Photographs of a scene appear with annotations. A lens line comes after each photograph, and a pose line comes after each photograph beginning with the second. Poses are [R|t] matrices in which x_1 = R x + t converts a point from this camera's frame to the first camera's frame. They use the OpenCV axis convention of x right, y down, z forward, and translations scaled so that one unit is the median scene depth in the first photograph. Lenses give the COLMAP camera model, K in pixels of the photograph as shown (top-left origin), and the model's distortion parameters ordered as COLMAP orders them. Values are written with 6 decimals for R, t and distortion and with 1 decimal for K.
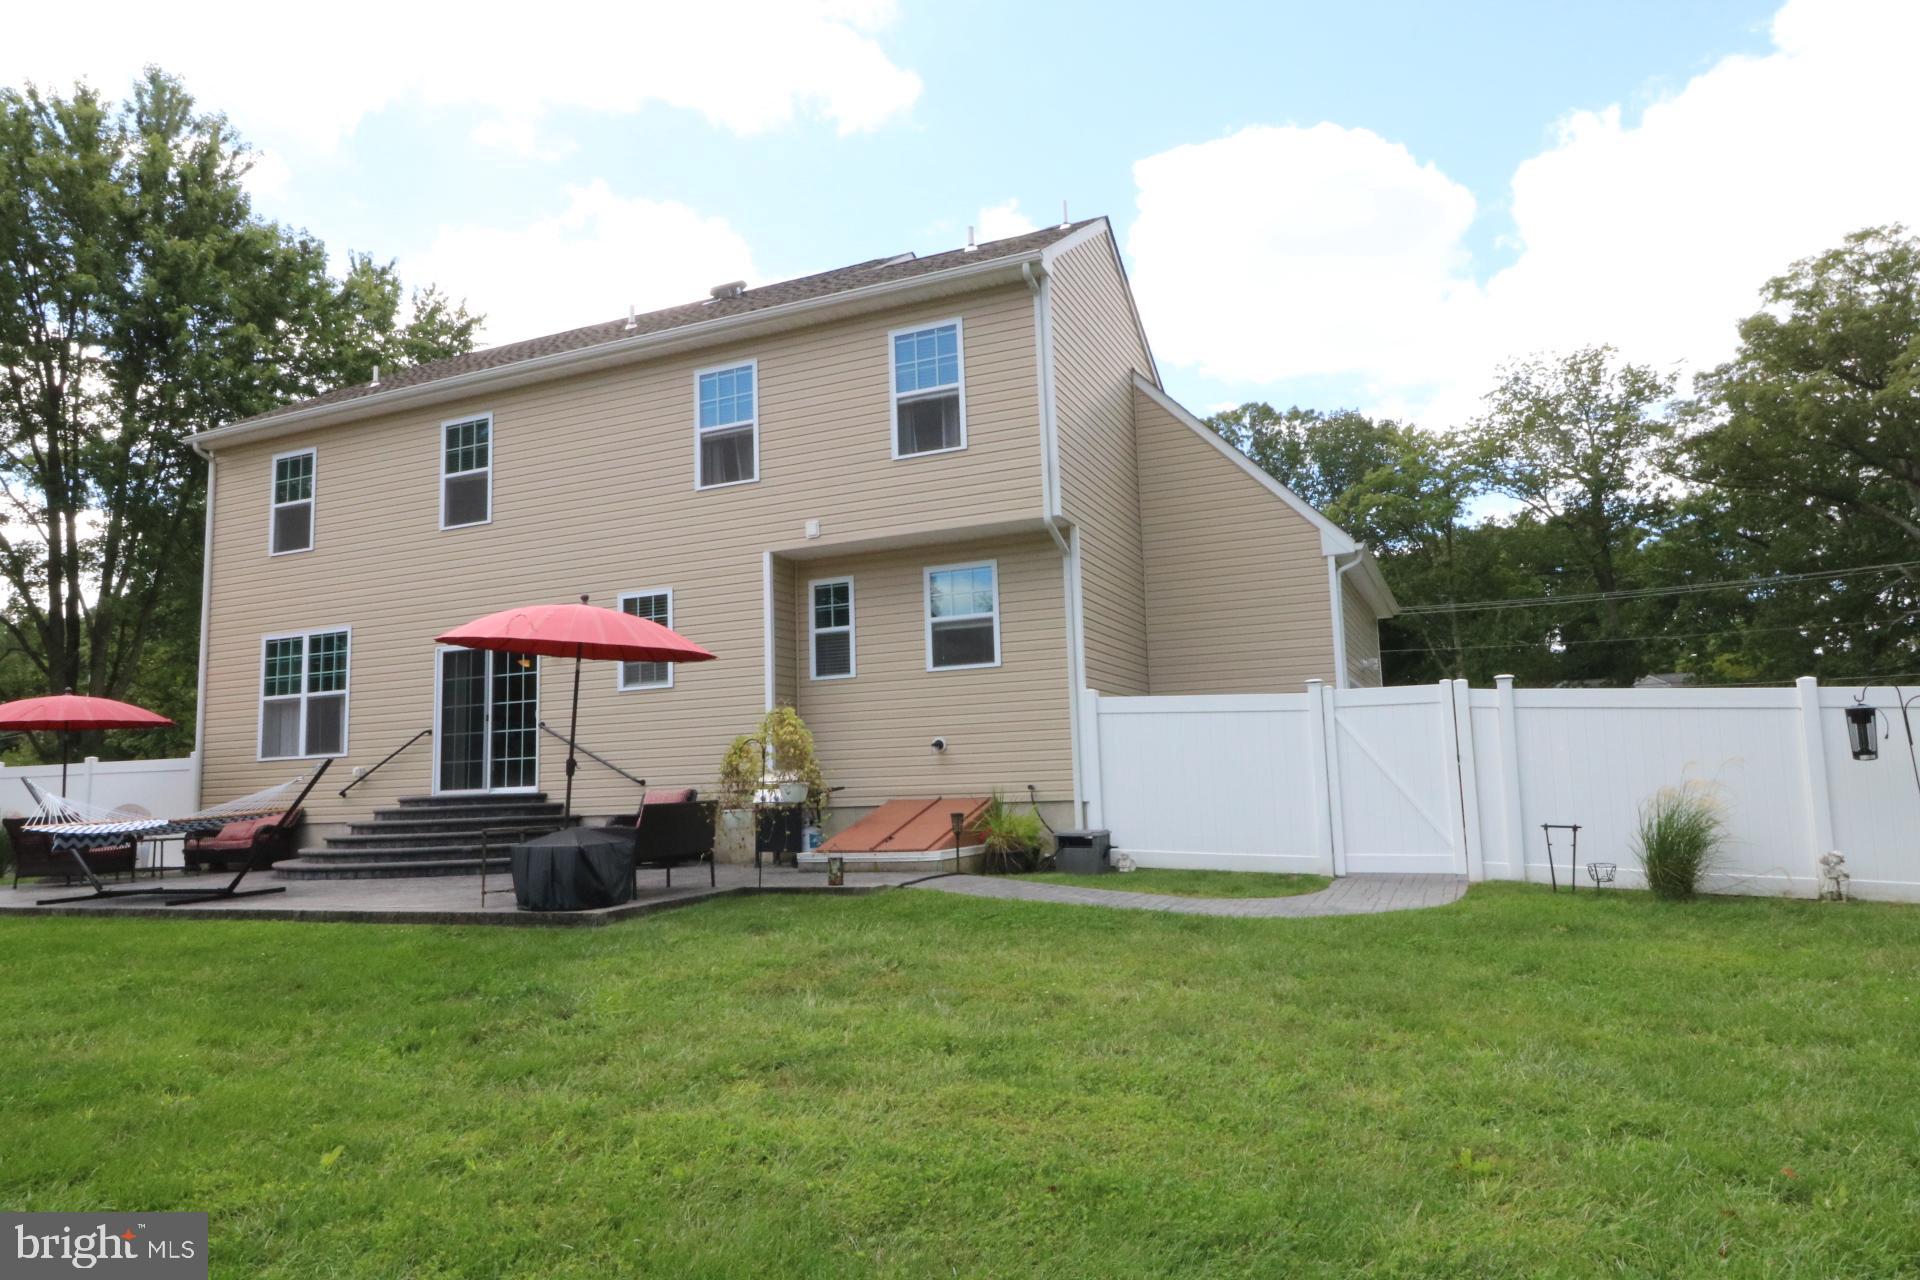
lens RADIAL K [[1196.3, 0, 951.3], [0, 1196.3, 640.5], [0, 0, 1]] dist [0.006665, -0.004252]
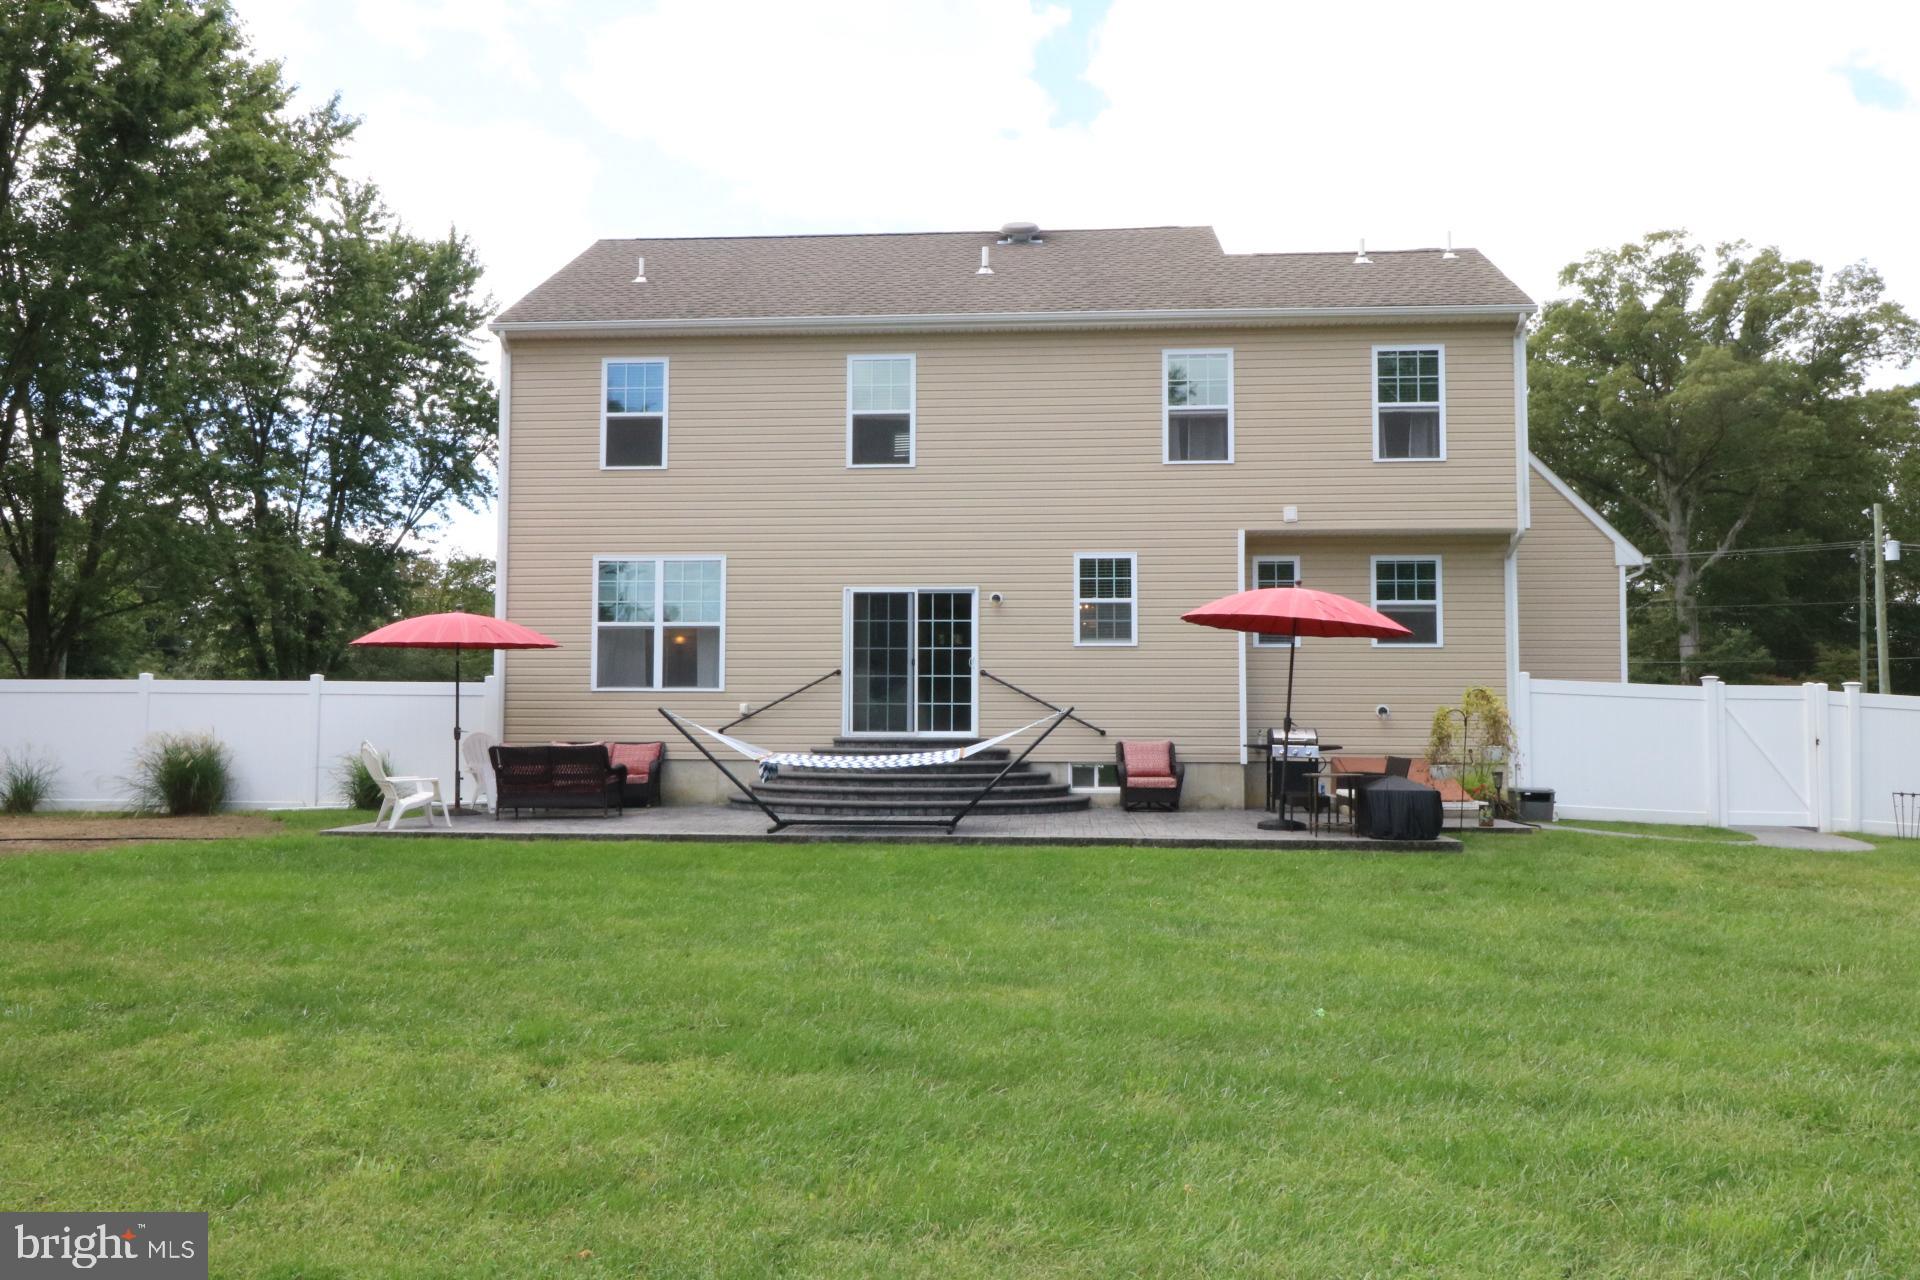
lens RADIAL K [[1479.7, 0, 957.6], [0, 1479.7, 640.2], [0, 0, 1]] dist [0.004059, -0.007005]
pose [[0.949705, 0.057613, 0.307799, -0.793486], [-0.074728, 0.996228, 0.044101, -0.012807], [-0.304098, -0.064884, 0.950429, -0.214538]]
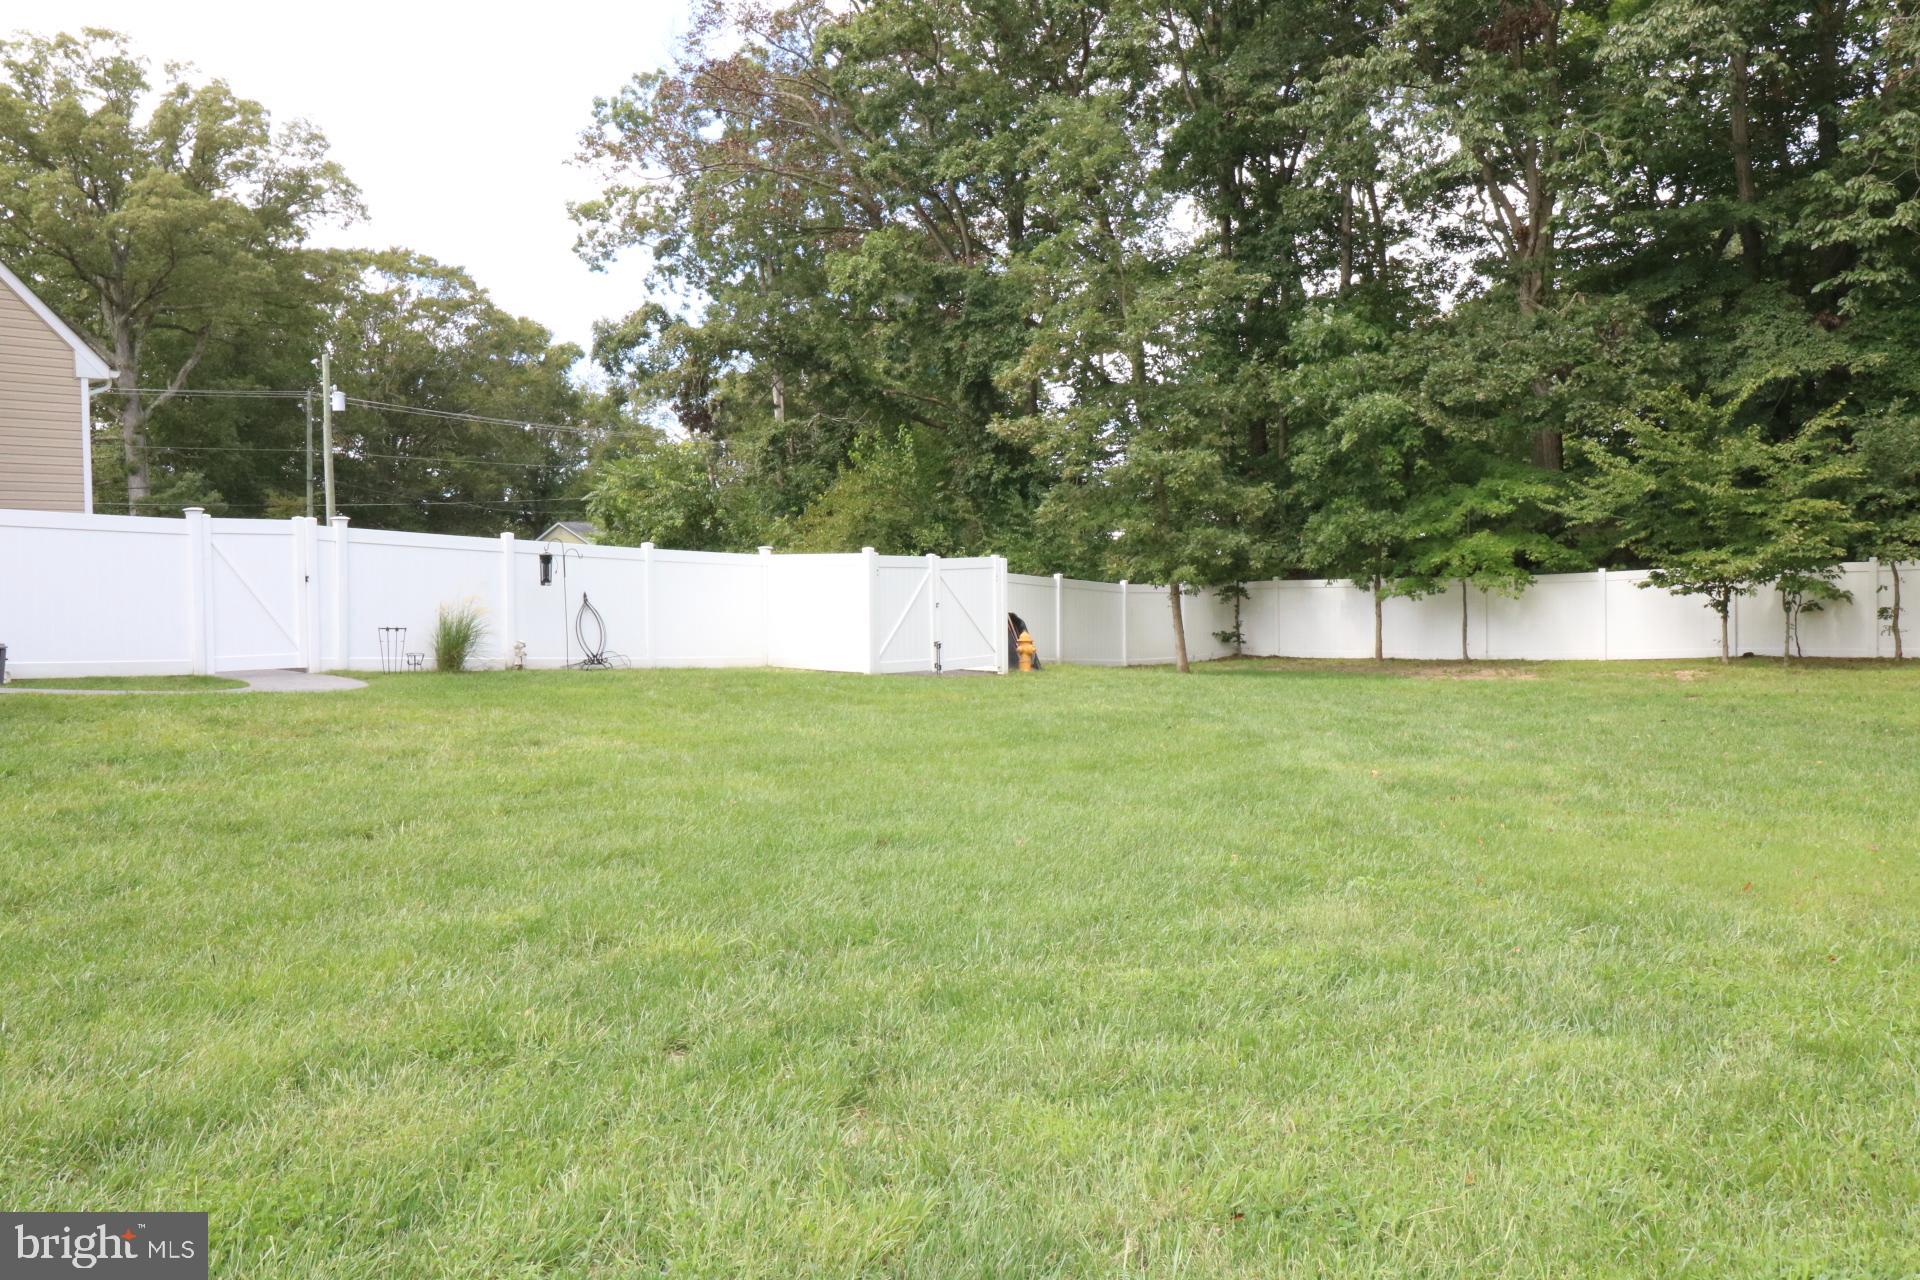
lens RADIAL K [[1479.7, 0, 967.2], [0, 1479.7, 627.0], [0, 0, 1]] dist [0.004059, -0.007005]
pose [[0.279401, -0.008008, 0.960141, -0.707224], [-0.109560, 0.993168, 0.040166, 0.006922], [-0.953903, -0.116416, 0.276614, -0.088331]]
